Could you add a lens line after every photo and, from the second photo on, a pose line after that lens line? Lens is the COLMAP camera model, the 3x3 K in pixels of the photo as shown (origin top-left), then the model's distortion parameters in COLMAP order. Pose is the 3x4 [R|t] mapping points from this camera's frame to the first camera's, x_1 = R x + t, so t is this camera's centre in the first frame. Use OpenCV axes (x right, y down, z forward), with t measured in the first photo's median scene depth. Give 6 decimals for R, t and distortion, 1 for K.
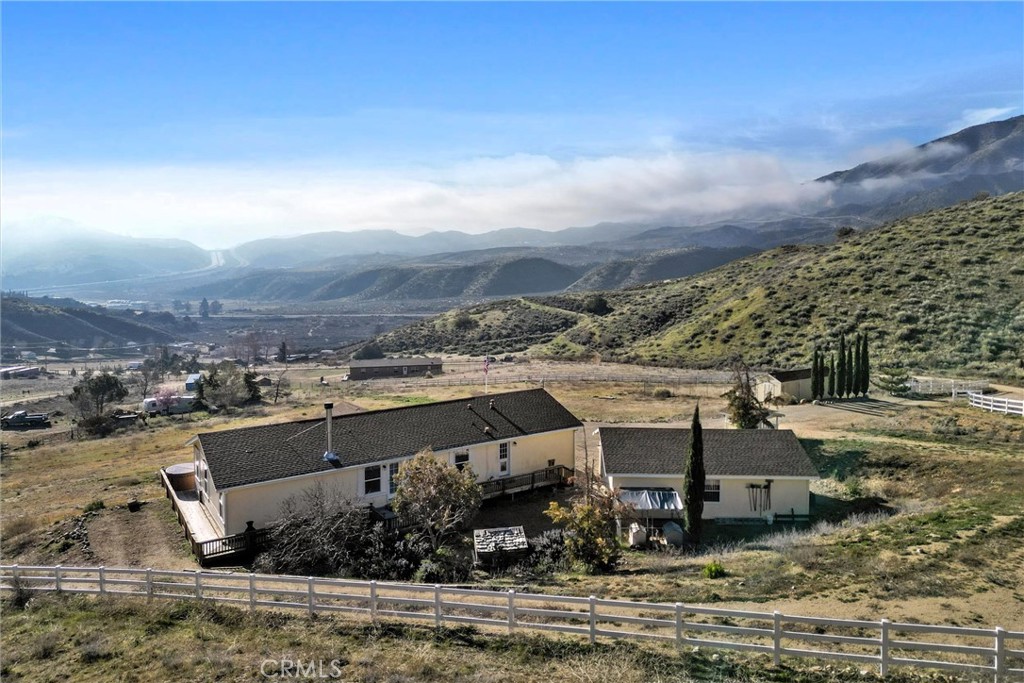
lens RADIAL K [[732.9, 0, 544.0], [0, 732.9, 294.3], [0, 0, 1]] dist [0.075138, -0.082045]
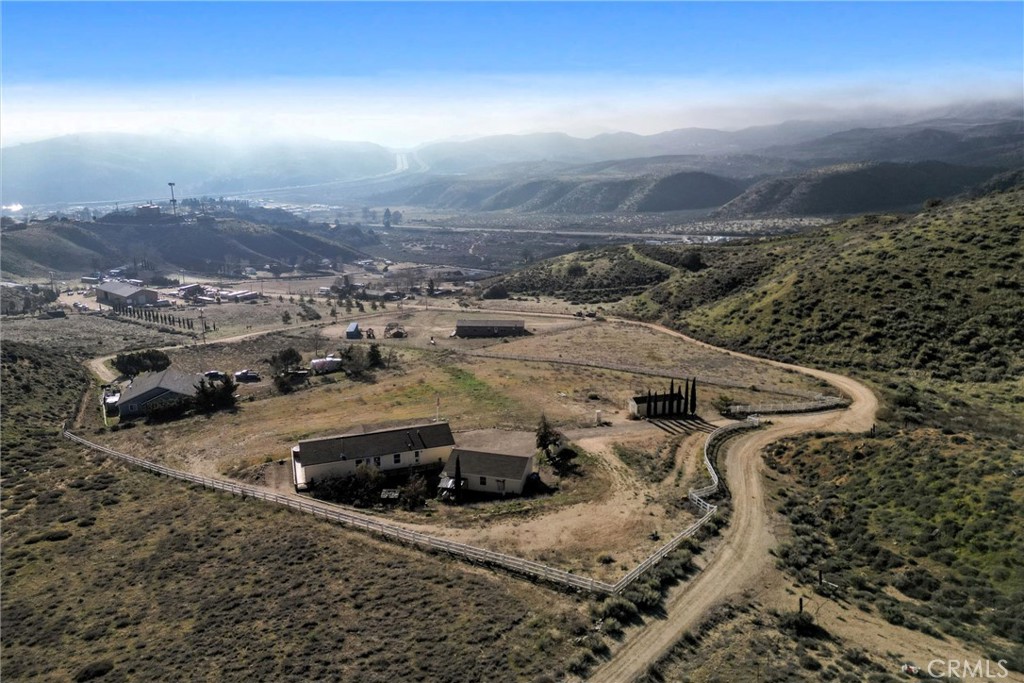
lens RADIAL K [[792.0, 0, 564.9], [0, 792.0, 315.3], [0, 0, 1]] dist [0.070540, -0.060709]
pose [[0.971907, 0.063779, -0.226561, 0.191999], [-0.021366, 0.982520, 0.184929, -0.143120], [0.234395, -0.174893, 0.956280, -0.257505]]
